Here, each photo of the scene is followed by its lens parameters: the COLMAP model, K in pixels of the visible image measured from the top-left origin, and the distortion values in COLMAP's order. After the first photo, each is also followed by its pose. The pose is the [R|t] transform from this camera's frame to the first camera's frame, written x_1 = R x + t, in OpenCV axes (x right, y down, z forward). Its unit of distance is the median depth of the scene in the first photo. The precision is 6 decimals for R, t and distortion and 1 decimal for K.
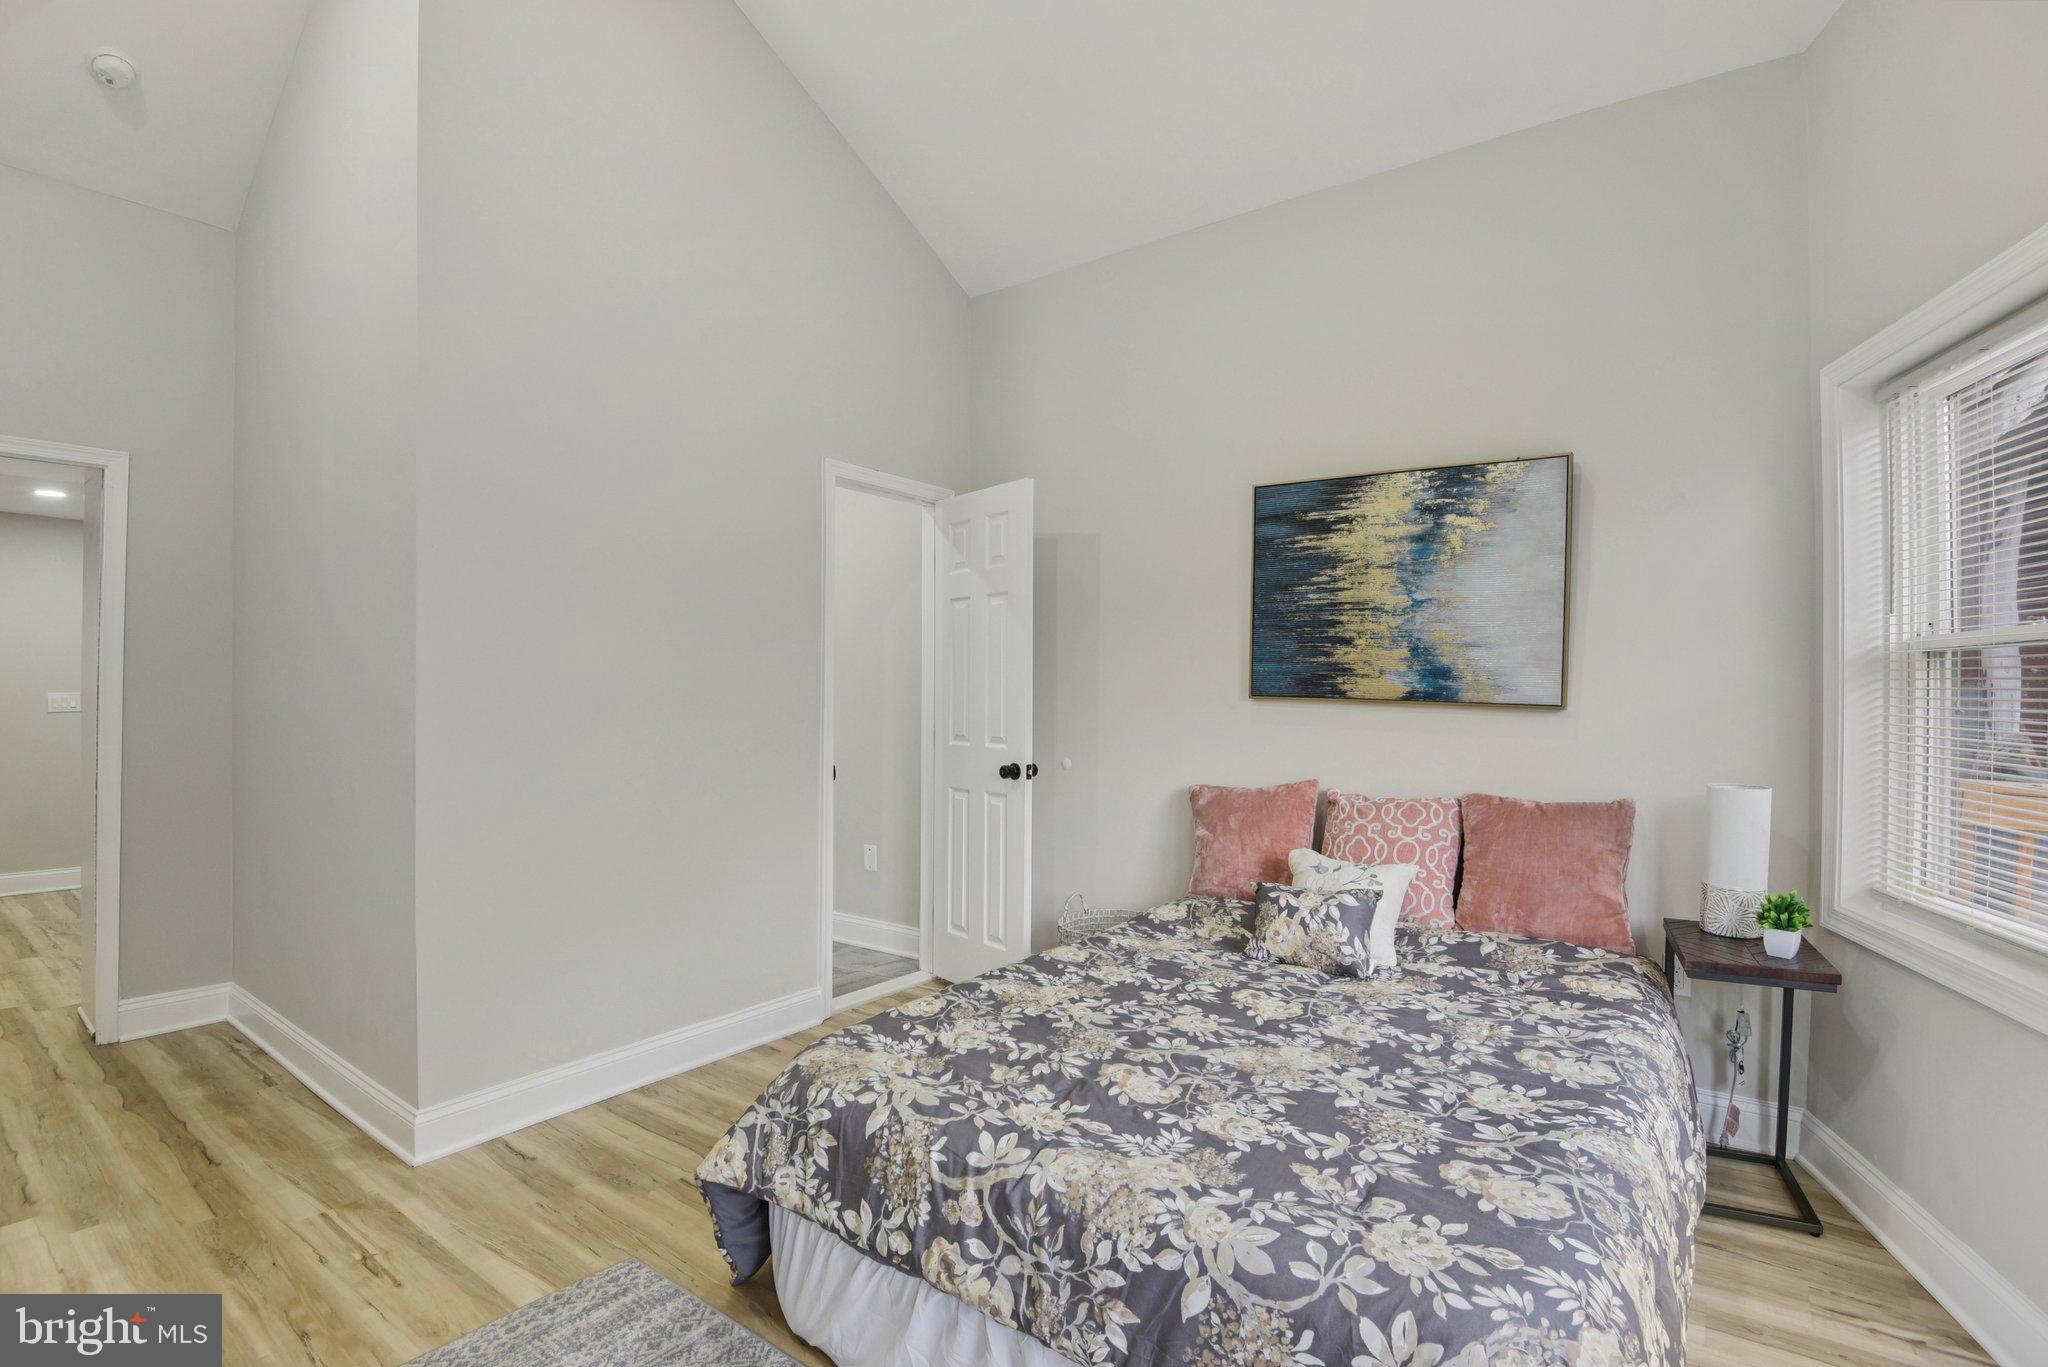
lens RADIAL K [[965.8, 0, 1032.8], [0, 965.8, 686.0], [0, 0, 1]] dist [-0.012174, -0.000130]
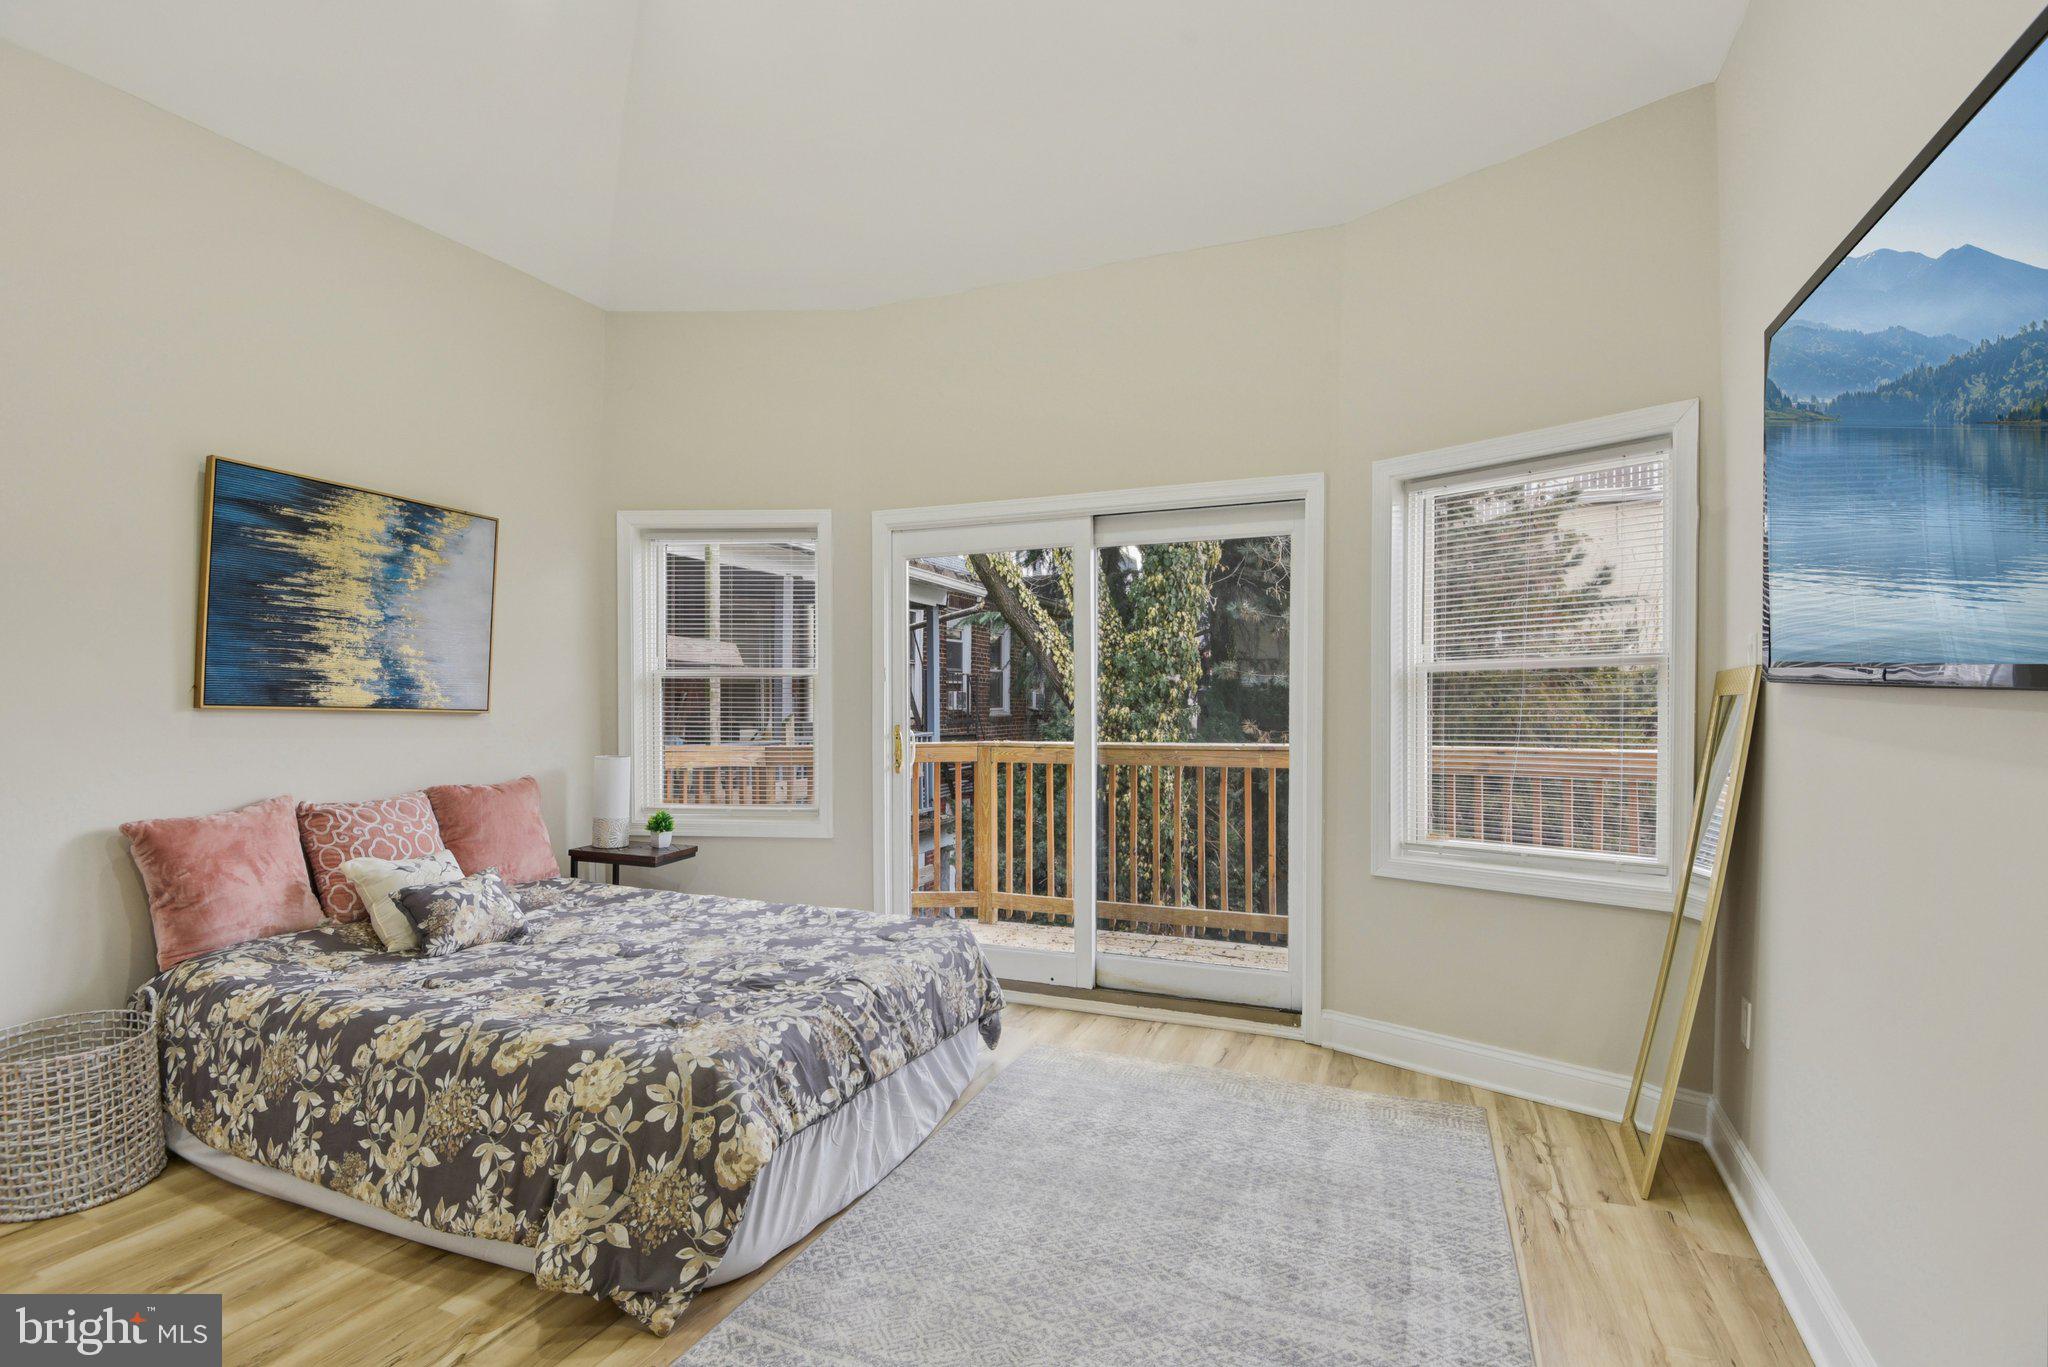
lens RADIAL K [[965.8, 0, 1032.8], [0, 965.8, 686.0], [0, 0, 1]] dist [-0.012174, -0.000130]
pose [[-0.249952, 0.006283, 0.968238, -0.824896], [-0.013139, 0.999865, -0.009880, -0.008272], [-0.968169, -0.015191, -0.249836, 0.555300]]
